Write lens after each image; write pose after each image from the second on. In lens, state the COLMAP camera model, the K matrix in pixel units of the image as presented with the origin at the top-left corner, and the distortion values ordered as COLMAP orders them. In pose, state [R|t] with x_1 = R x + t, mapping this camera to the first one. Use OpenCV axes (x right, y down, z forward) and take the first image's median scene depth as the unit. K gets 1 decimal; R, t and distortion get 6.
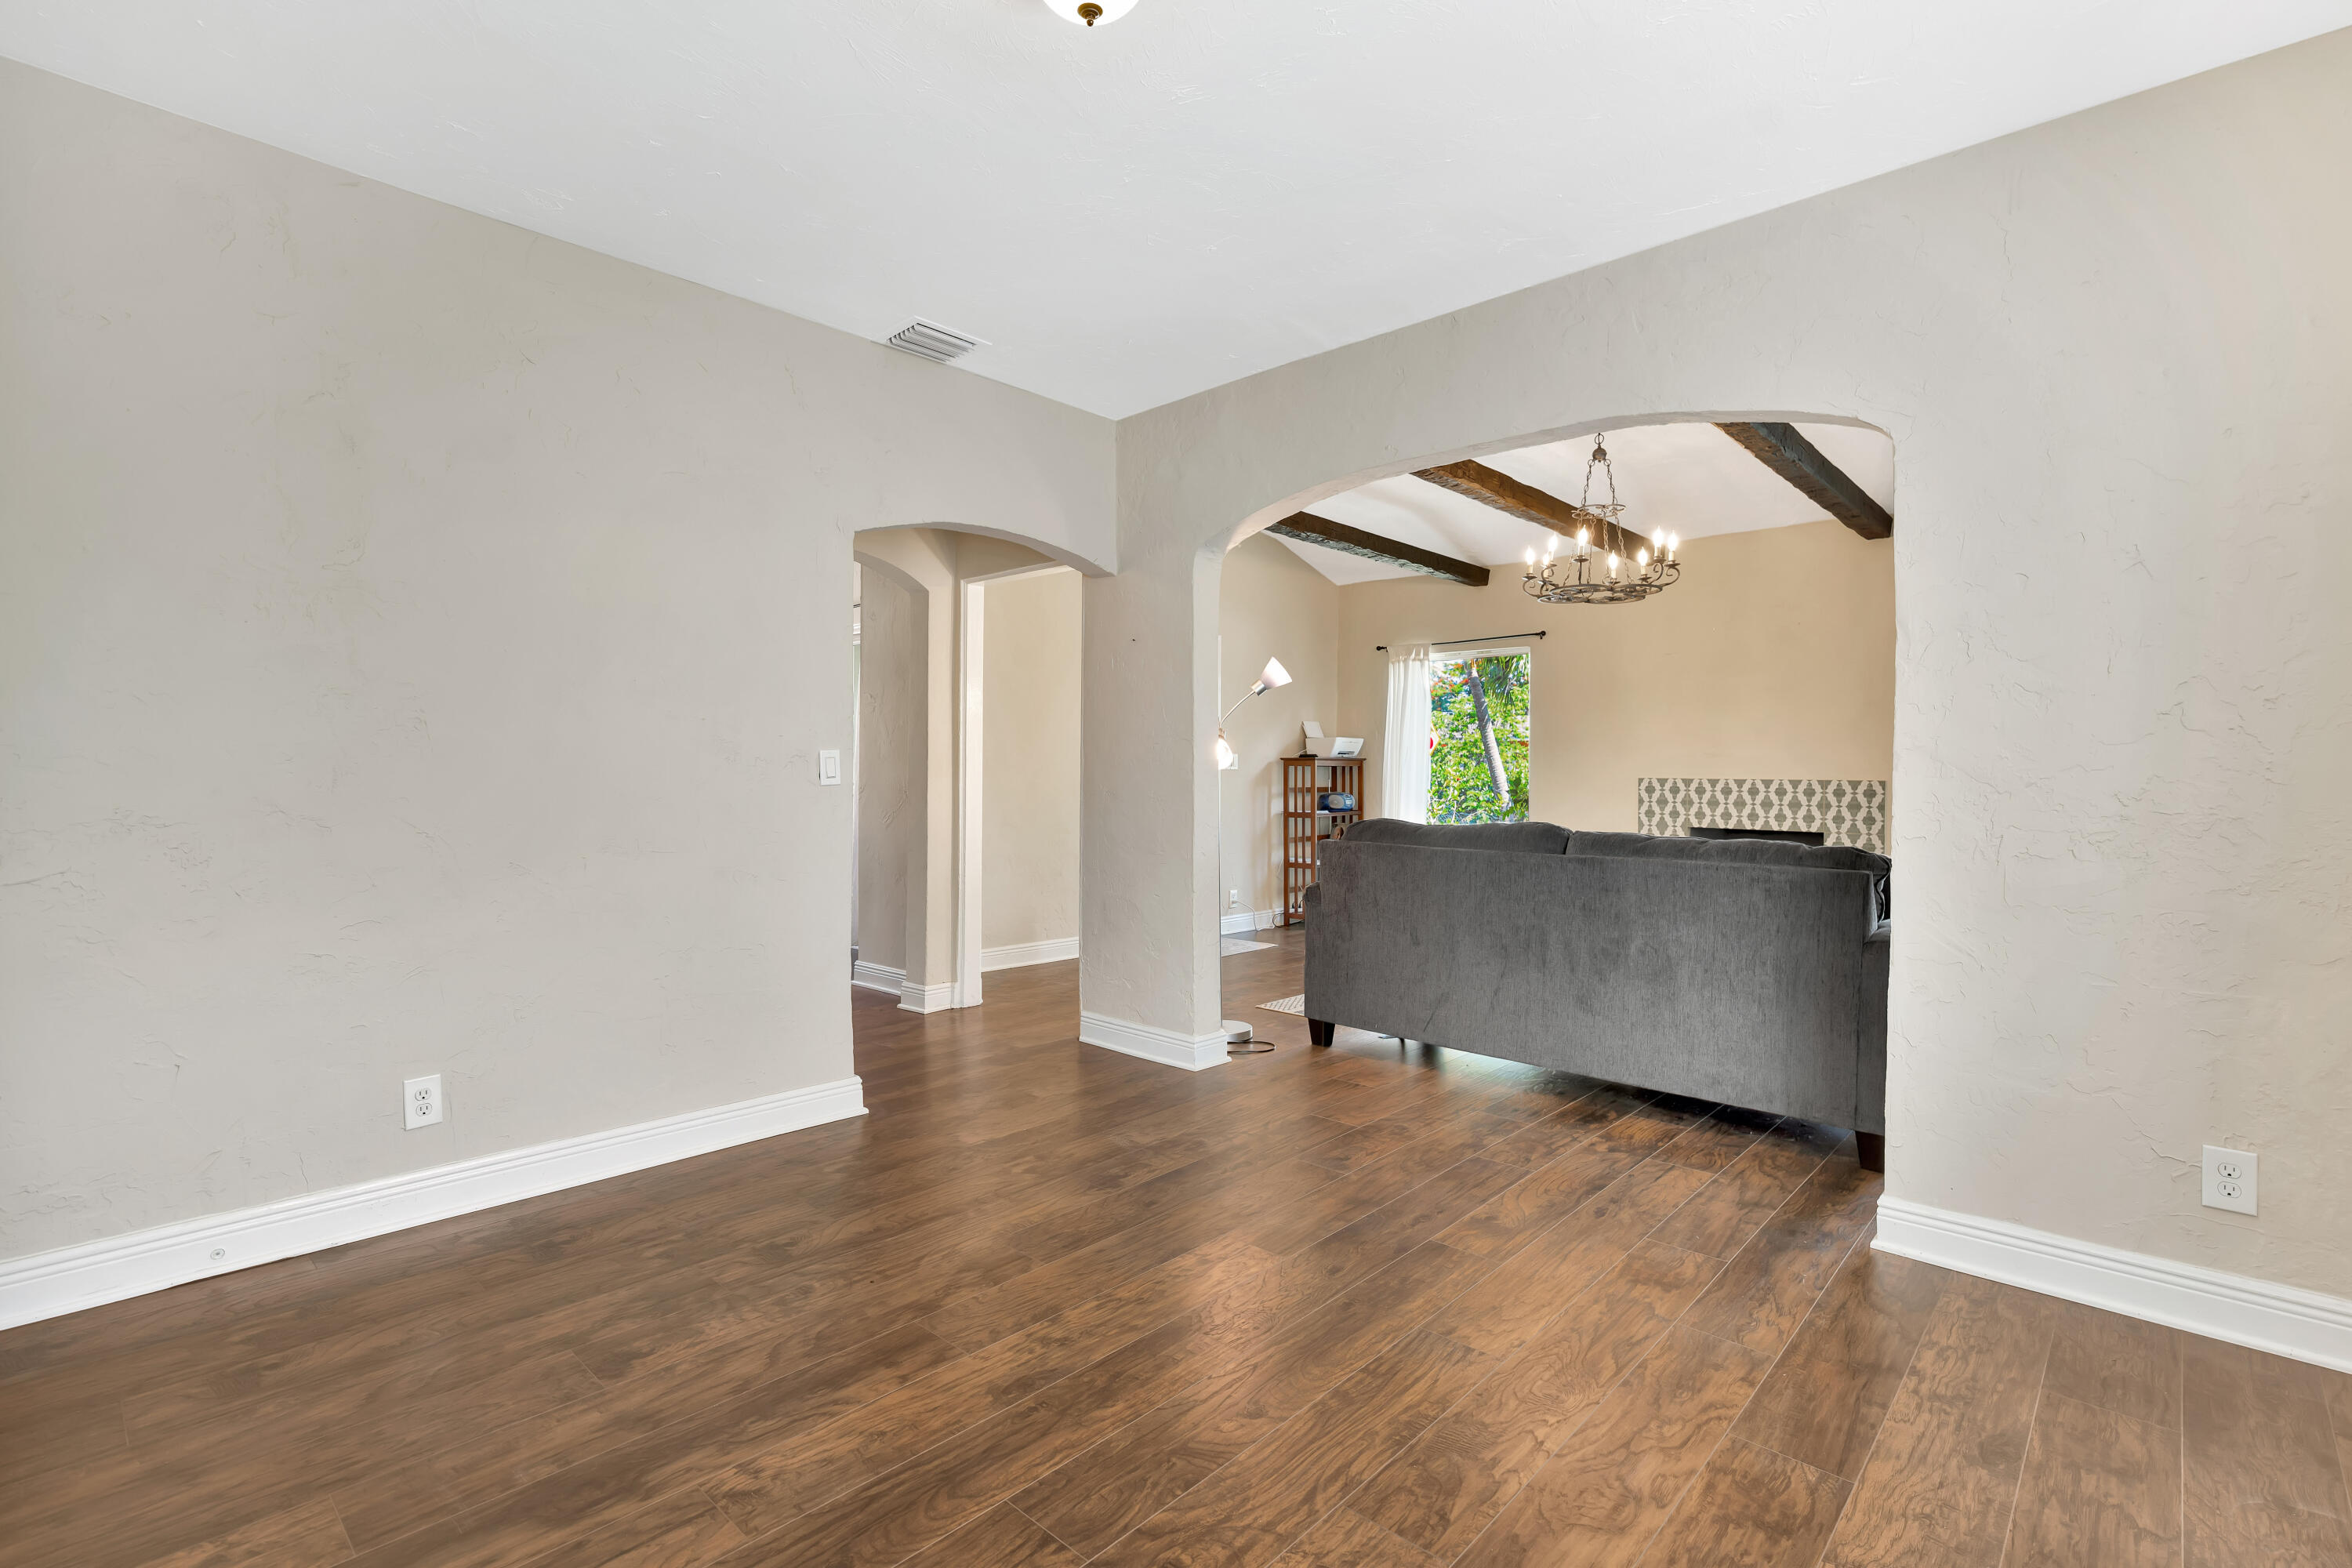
lens RADIAL K [[1090.5, 0, 1171.5], [0, 1090.5, 817.8], [0, 0, 1]] dist [-0.031095, 0.017514]
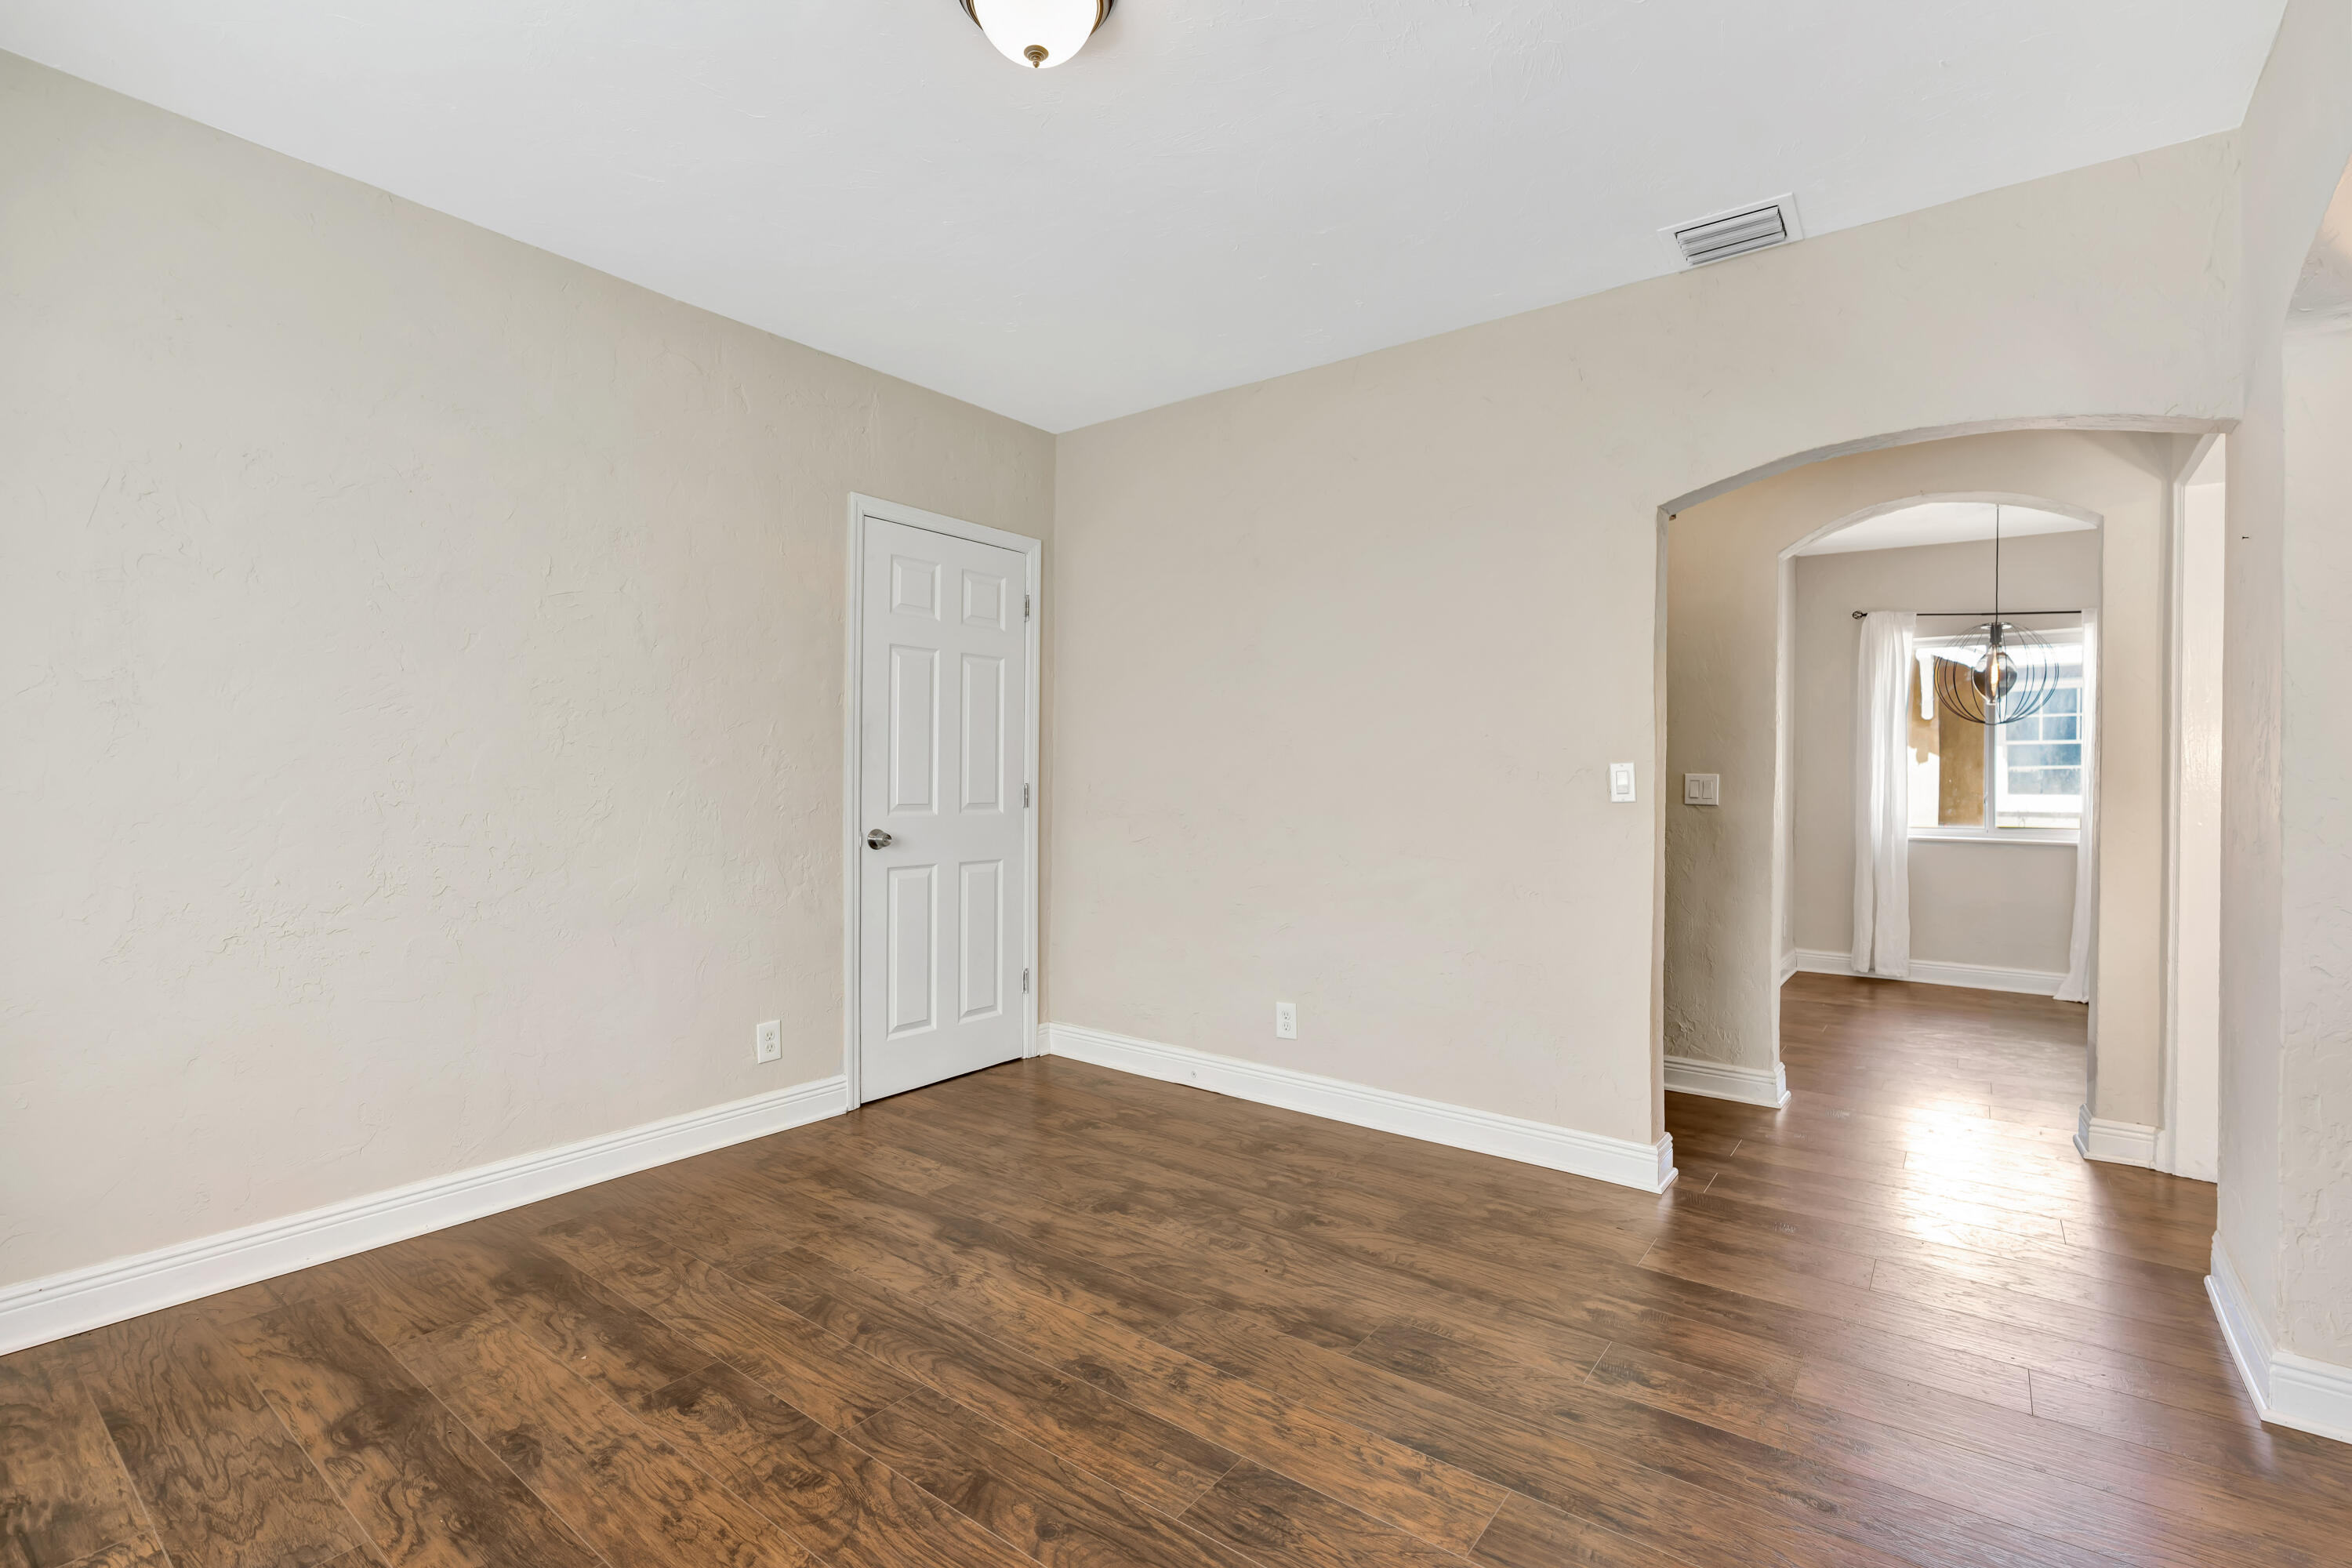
lens RADIAL K [[1057.6, 0, 1169.2], [0, 1057.6, 778.2], [0, 0, 1]] dist [-0.015076, 0.007426]
pose [[0.098517, -0.002269, -0.995133, 0.770336], [-0.049367, 0.998755, -0.007164, -0.037163], [0.993910, 0.049832, 0.098282, 0.826577]]
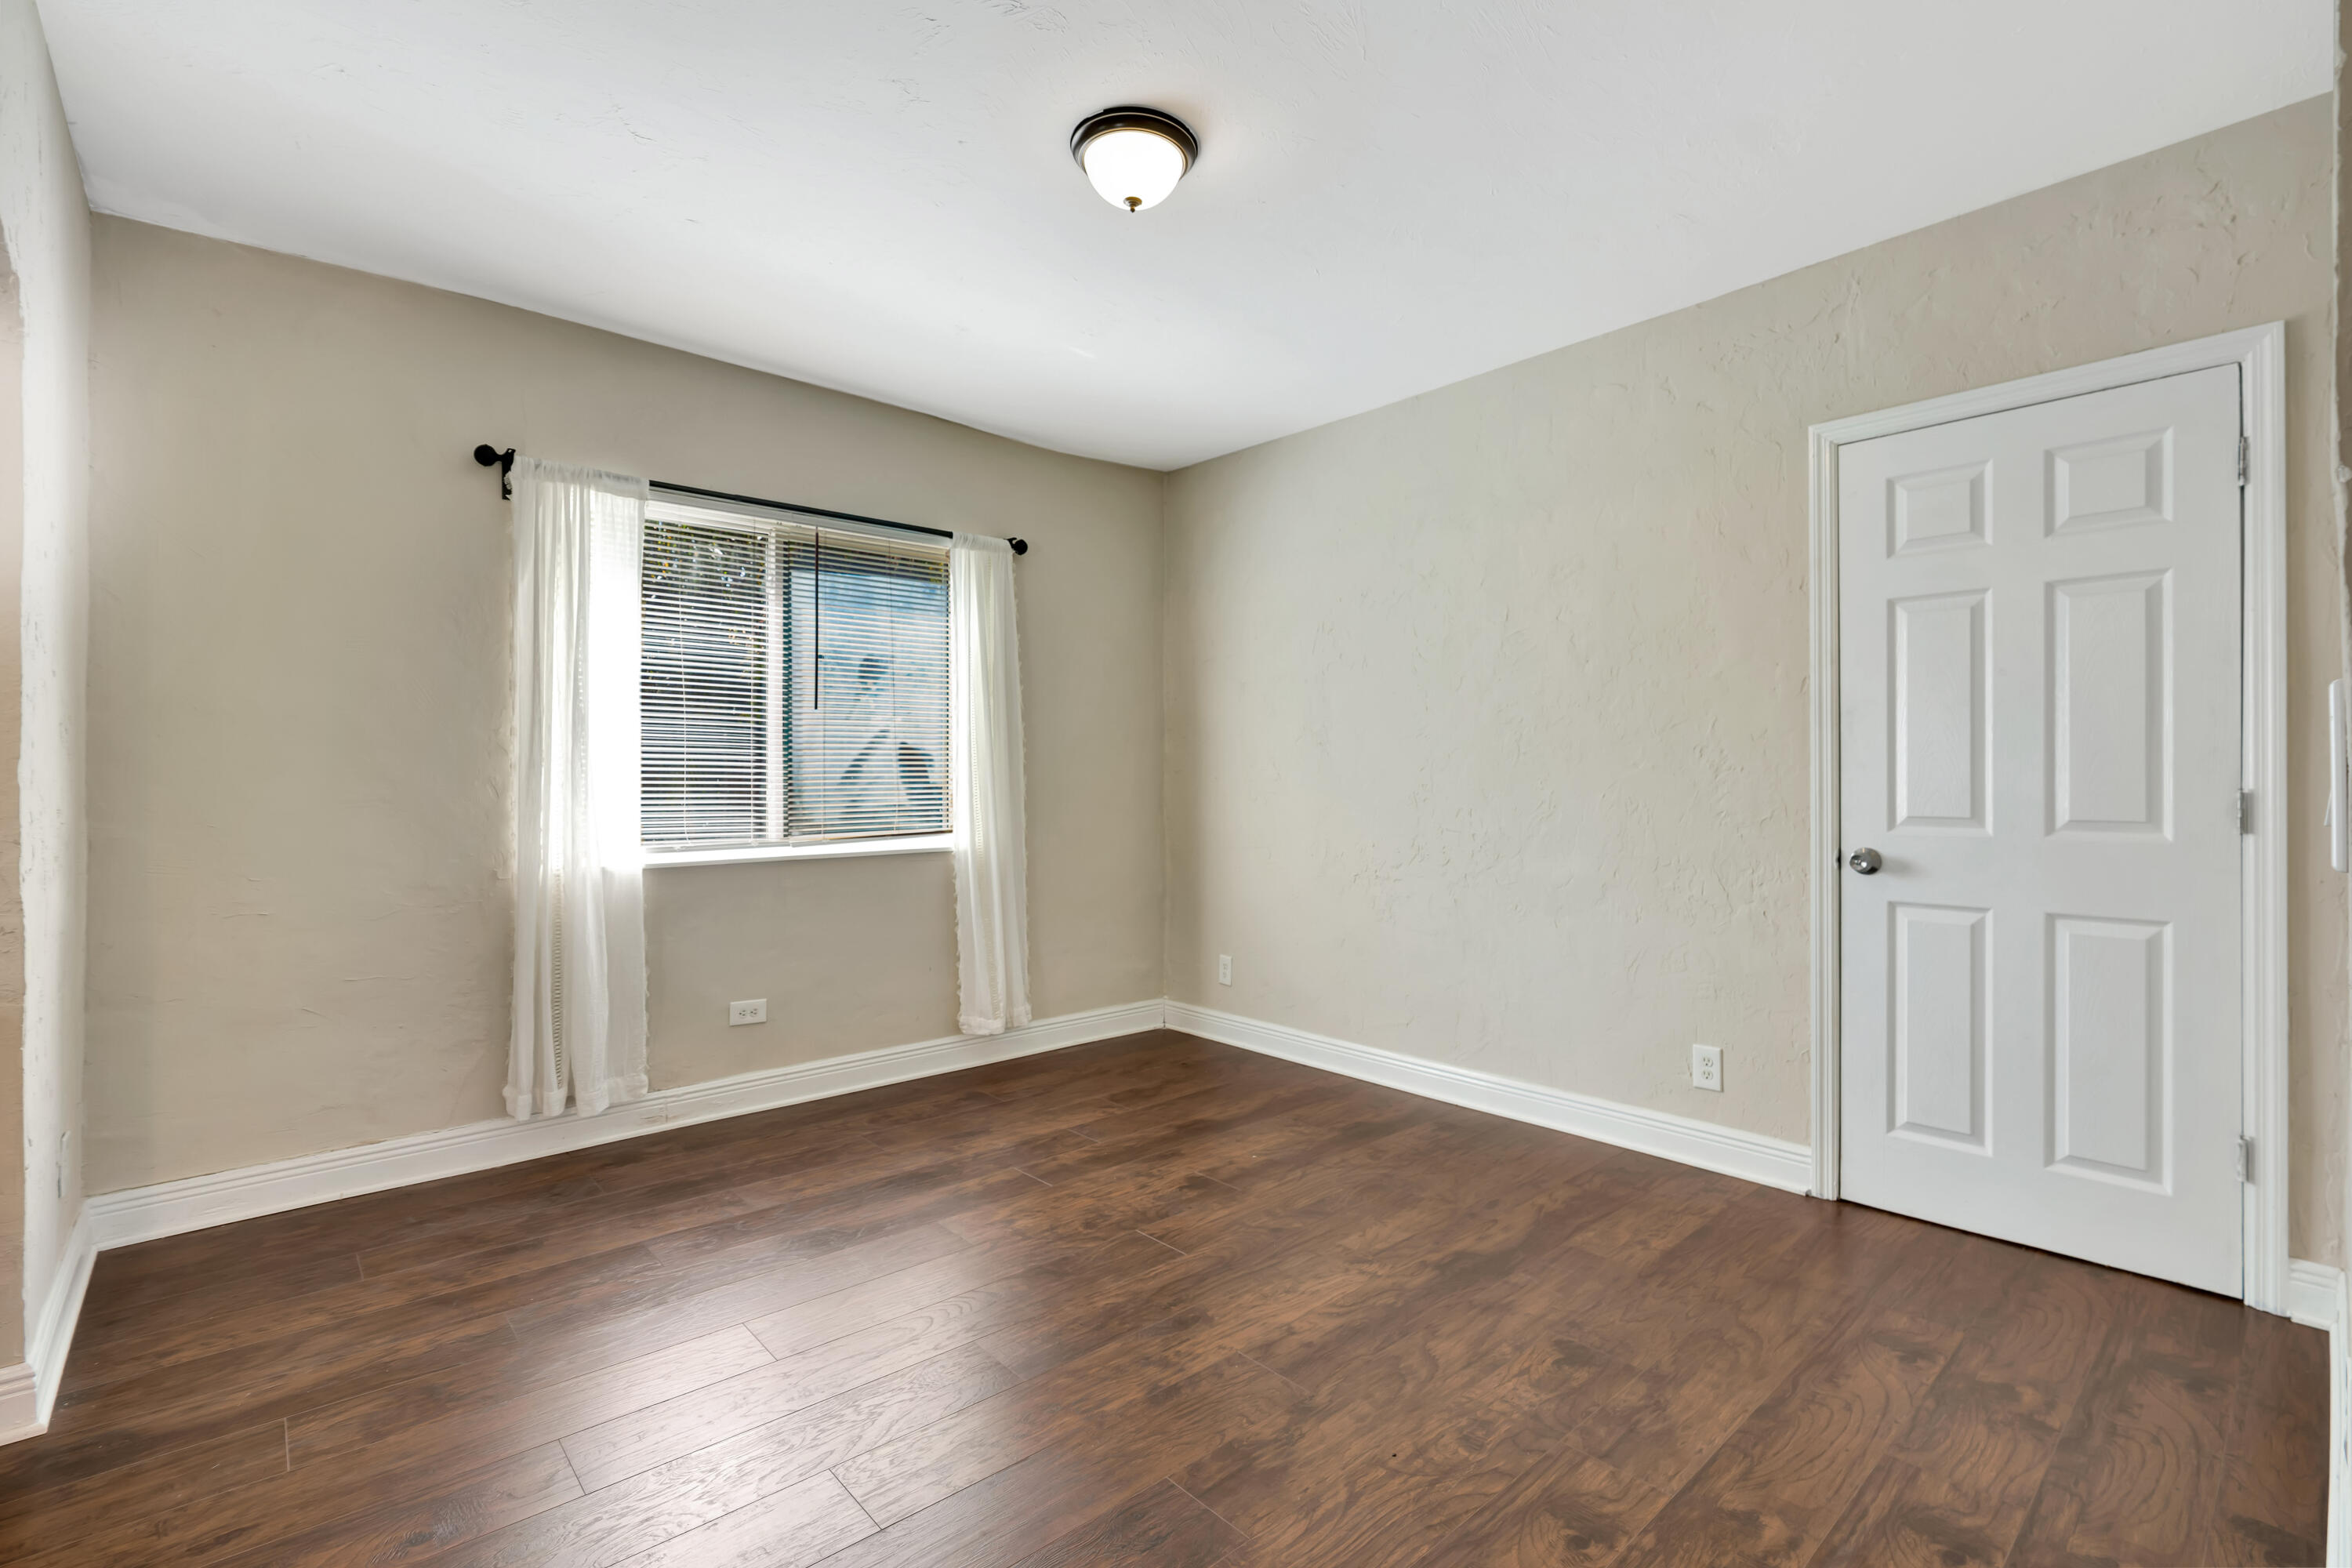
lens RADIAL K [[1054.6, 0, 1190.2], [0, 1054.6, 772.2], [0, 0, 1]] dist [-0.011531, 0.006084]
pose [[-0.997405, -0.001401, 0.071979, -0.196492], [0.001157, 0.999370, 0.035480, -0.081285], [-0.071983, 0.035471, -0.996775, 1.825141]]
